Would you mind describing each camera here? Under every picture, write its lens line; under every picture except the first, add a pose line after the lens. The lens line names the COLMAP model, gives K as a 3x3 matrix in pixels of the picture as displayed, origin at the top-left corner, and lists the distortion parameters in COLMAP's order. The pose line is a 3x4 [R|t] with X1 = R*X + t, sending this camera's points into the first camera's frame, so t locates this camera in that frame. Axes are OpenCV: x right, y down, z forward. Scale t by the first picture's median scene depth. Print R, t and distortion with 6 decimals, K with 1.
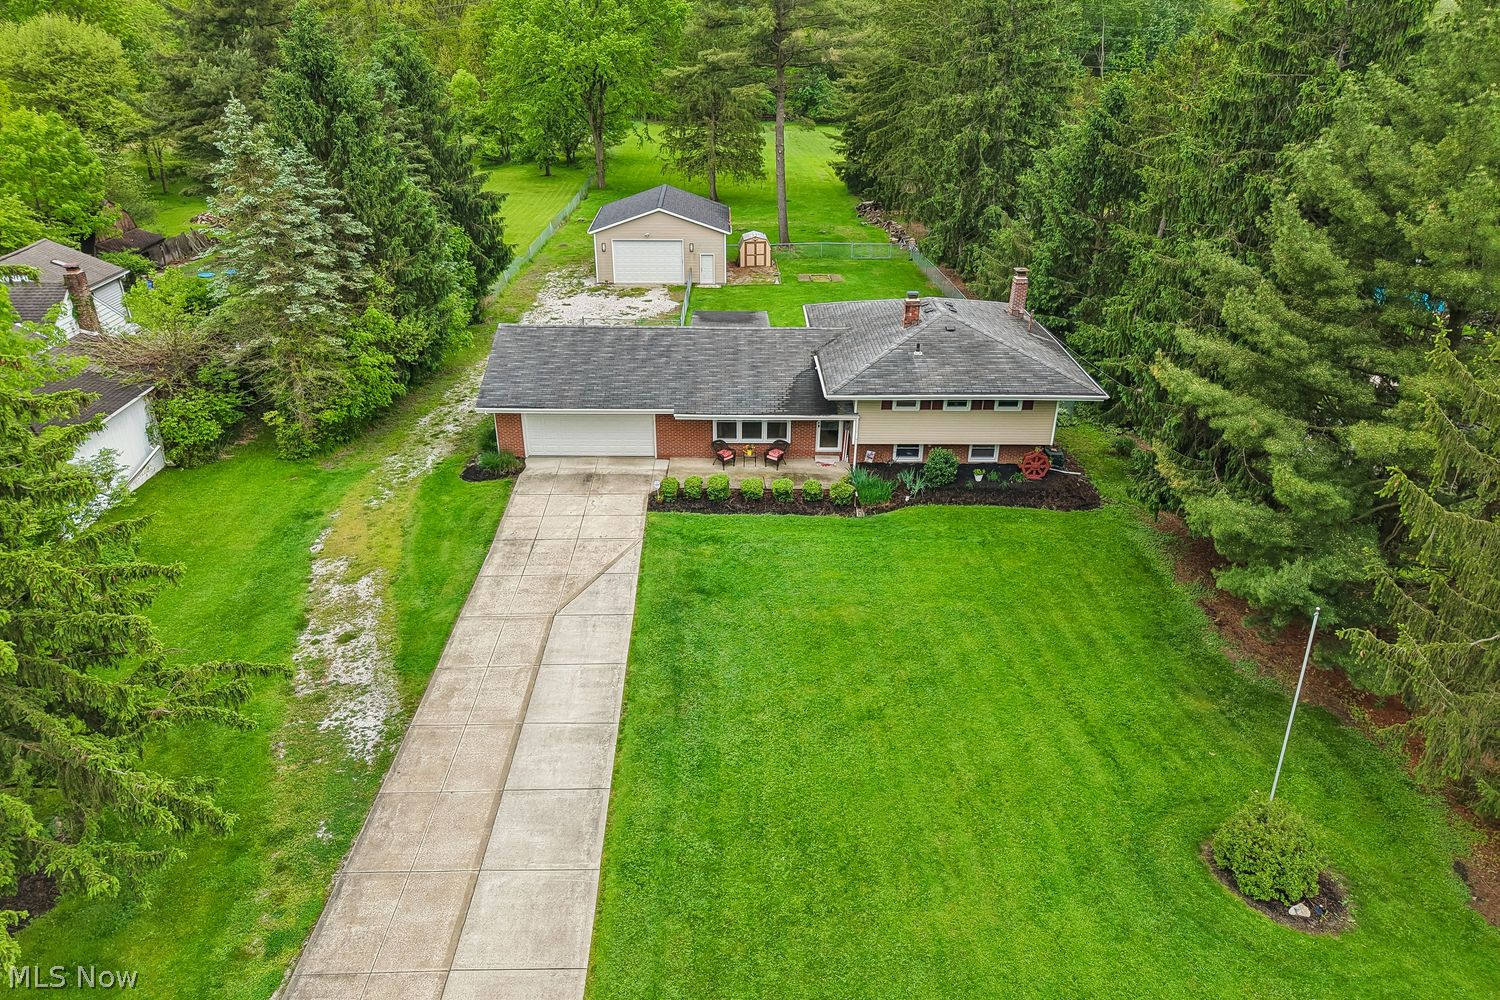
lens RADIAL K [[1012.4, 0, 748.3], [0, 1012.4, 496.6], [0, 0, 1]] dist [0.012836, -0.010634]
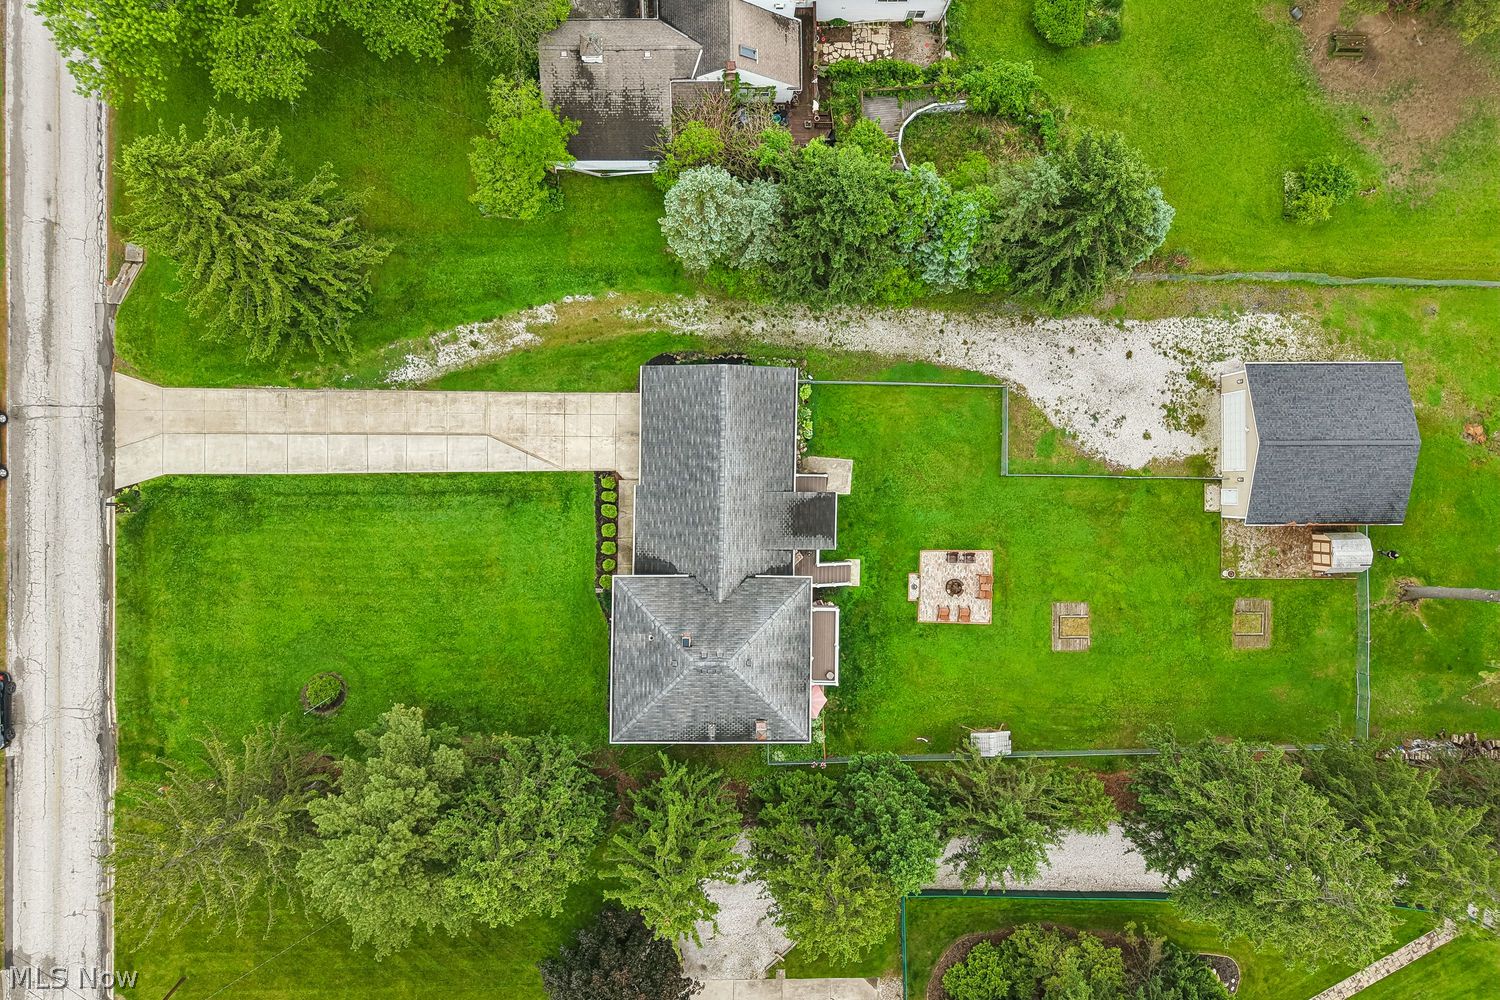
lens RADIAL K [[1012.4, 0, 746.6], [0, 1012.4, 491.1], [0, 0, 1]] dist [0.012836, -0.010634]
pose [[-0.024608, 0.999632, -0.011411, -0.023490], [-0.462887, -0.001277, 0.886416, -0.794430], [0.886075, 0.027095, 0.462748, 0.190136]]
